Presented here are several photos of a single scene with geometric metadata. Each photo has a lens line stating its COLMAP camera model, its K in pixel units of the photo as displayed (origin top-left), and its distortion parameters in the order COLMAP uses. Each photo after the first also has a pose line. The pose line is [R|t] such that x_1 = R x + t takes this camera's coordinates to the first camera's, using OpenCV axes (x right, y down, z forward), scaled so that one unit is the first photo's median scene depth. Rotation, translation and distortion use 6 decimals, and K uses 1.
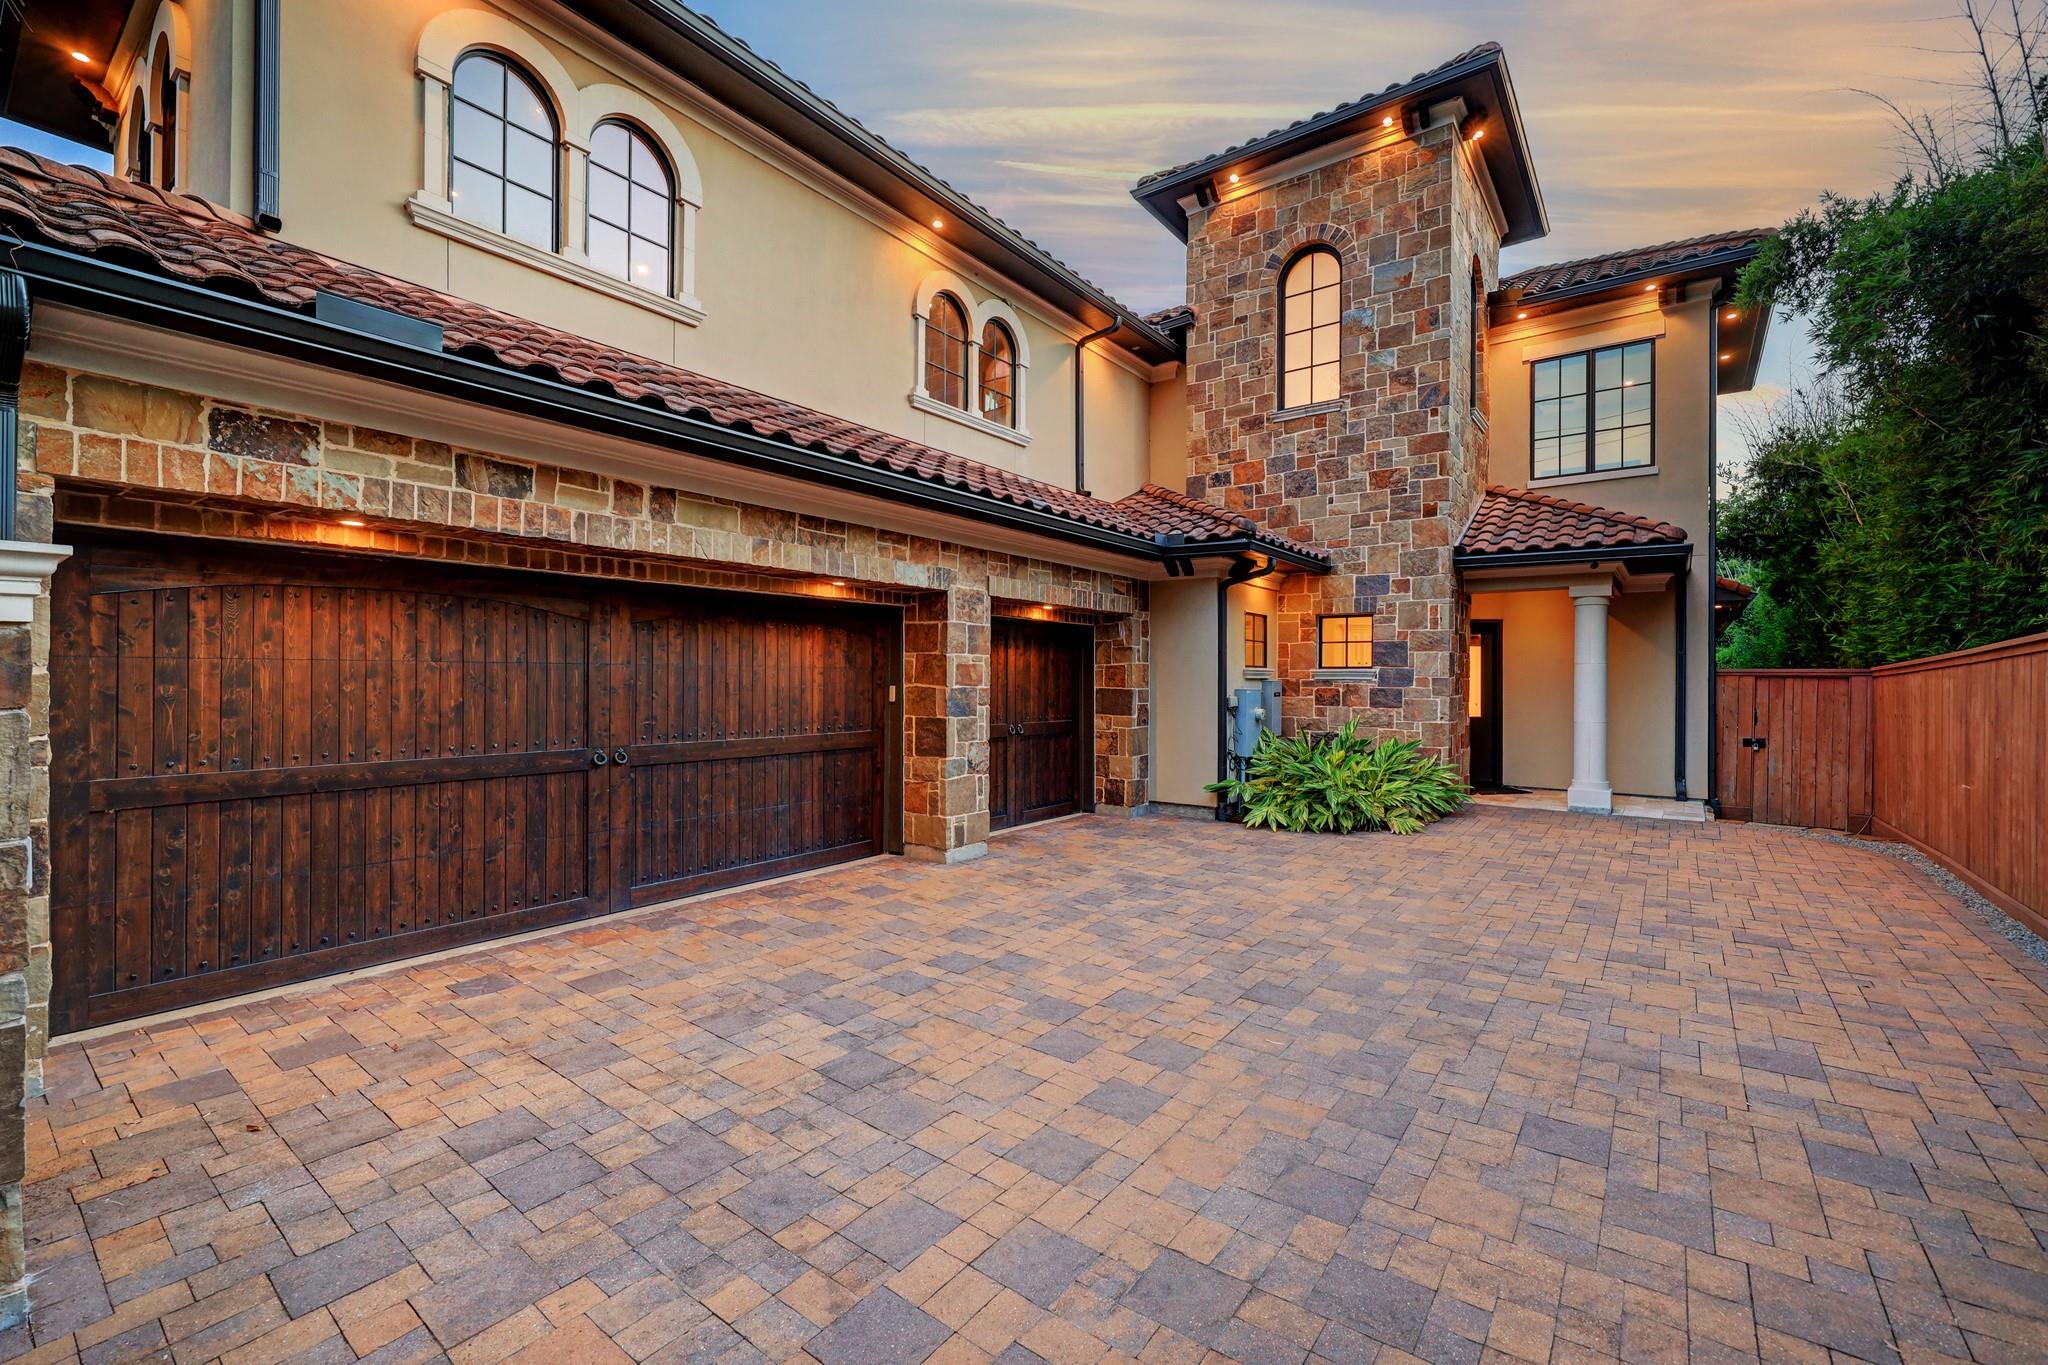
lens RADIAL K [[836.0, 0, 1024.0], [0, 836.0, 682.5], [0, 0, 1]] dist [0.001069, 0.000306]
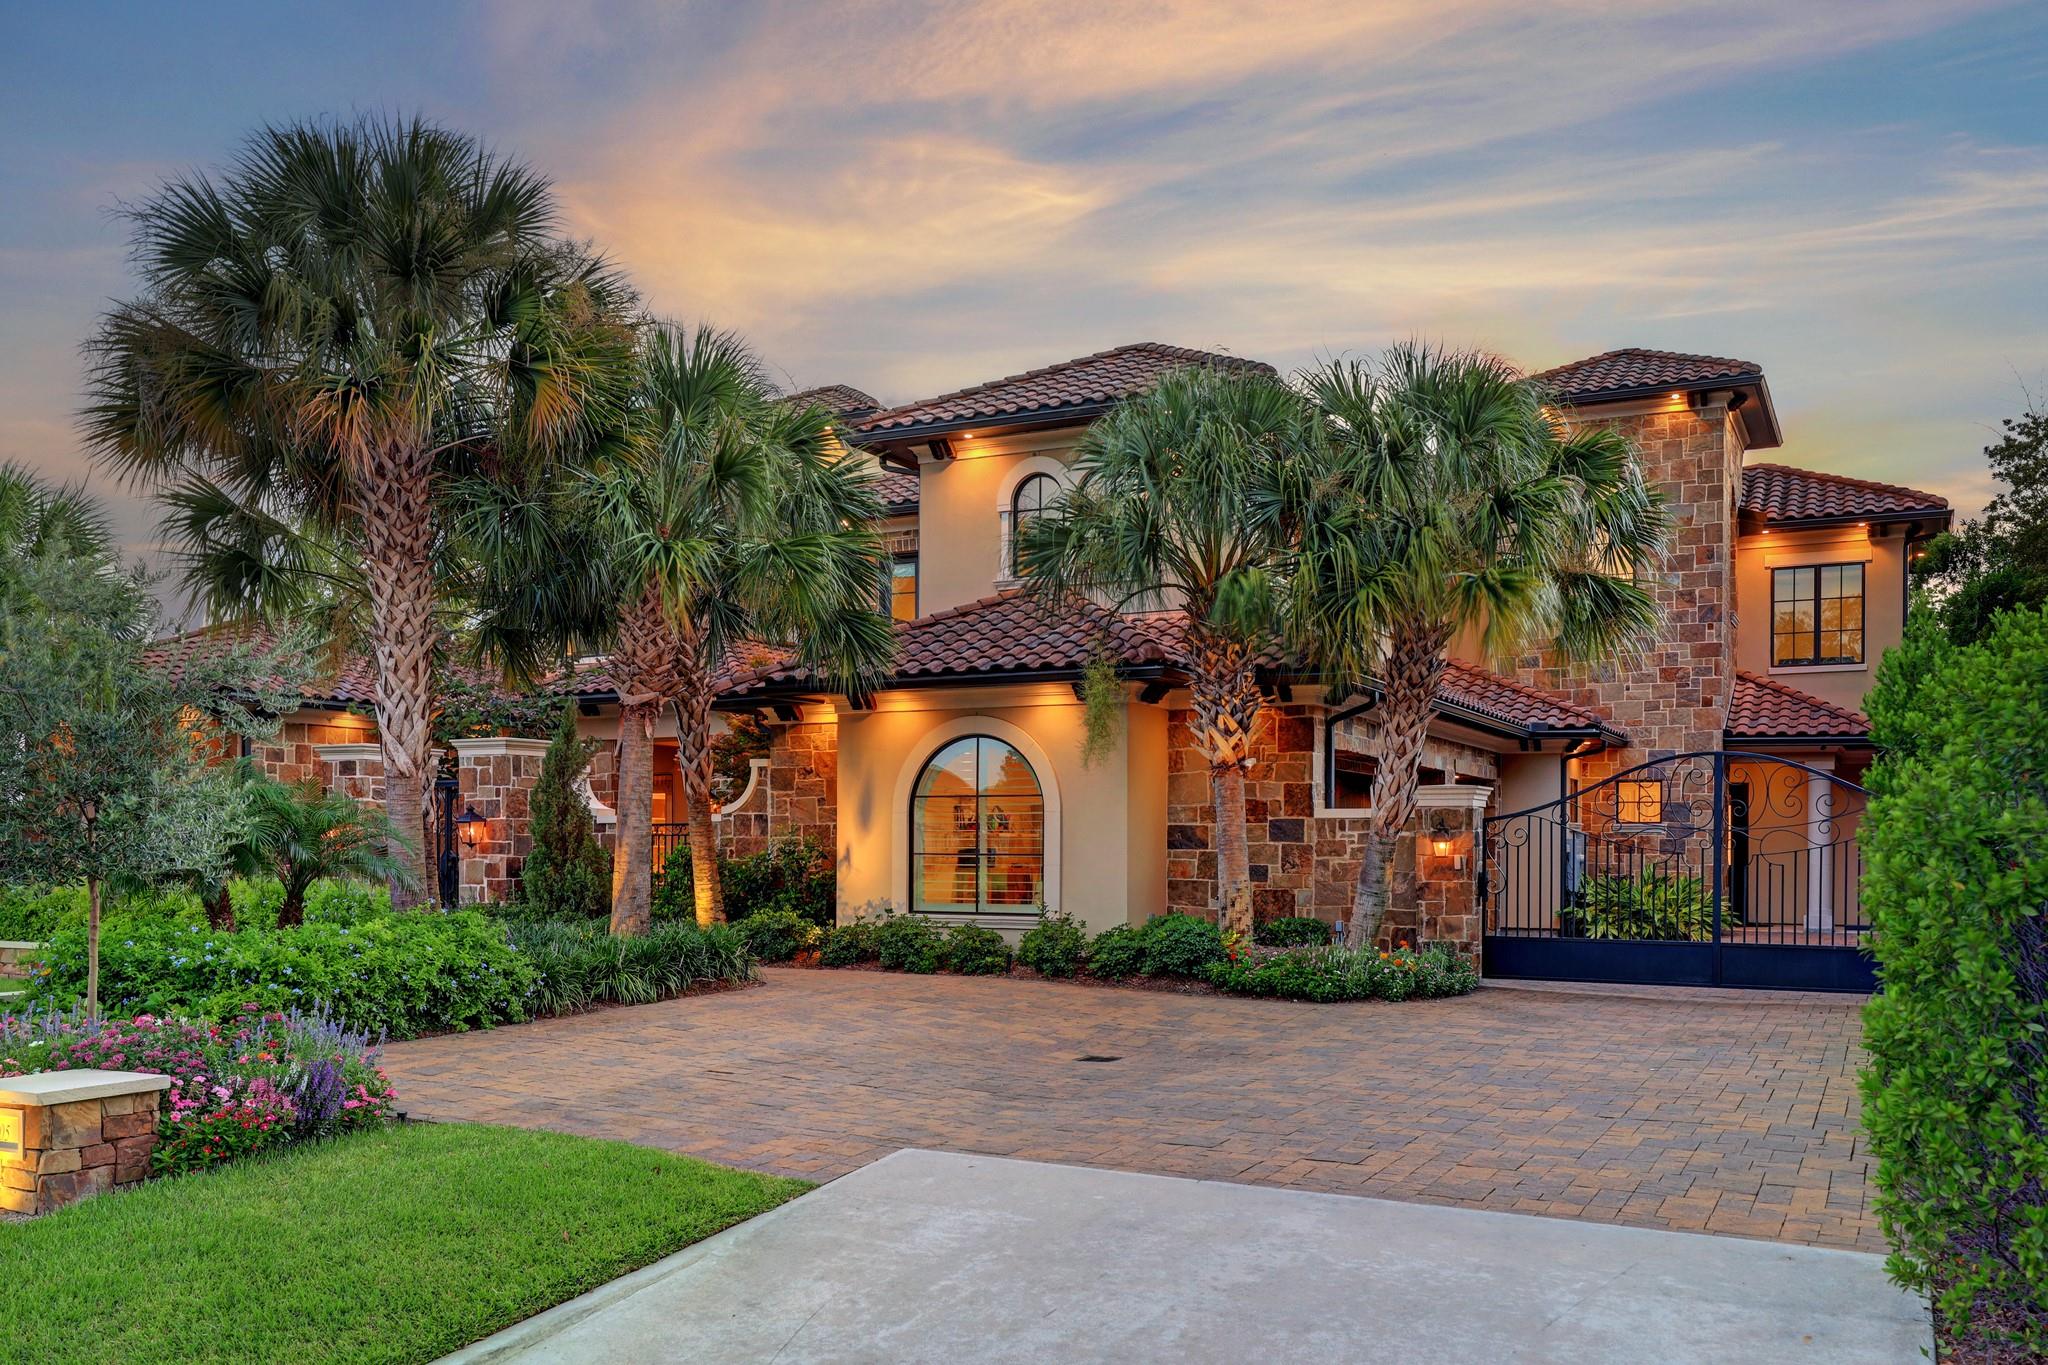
lens RADIAL K [[1769.5, 0, 923.9], [0, 1769.5, 864.1], [0, 0, 1]] dist [-0.001665, -0.005310]
pose [[0.988809, 0.000966, 0.149187, -1.093227], [-0.001436, 0.999994, 0.003042, 0.038482], [-0.149183, -0.003222, 0.988804, -1.489372]]
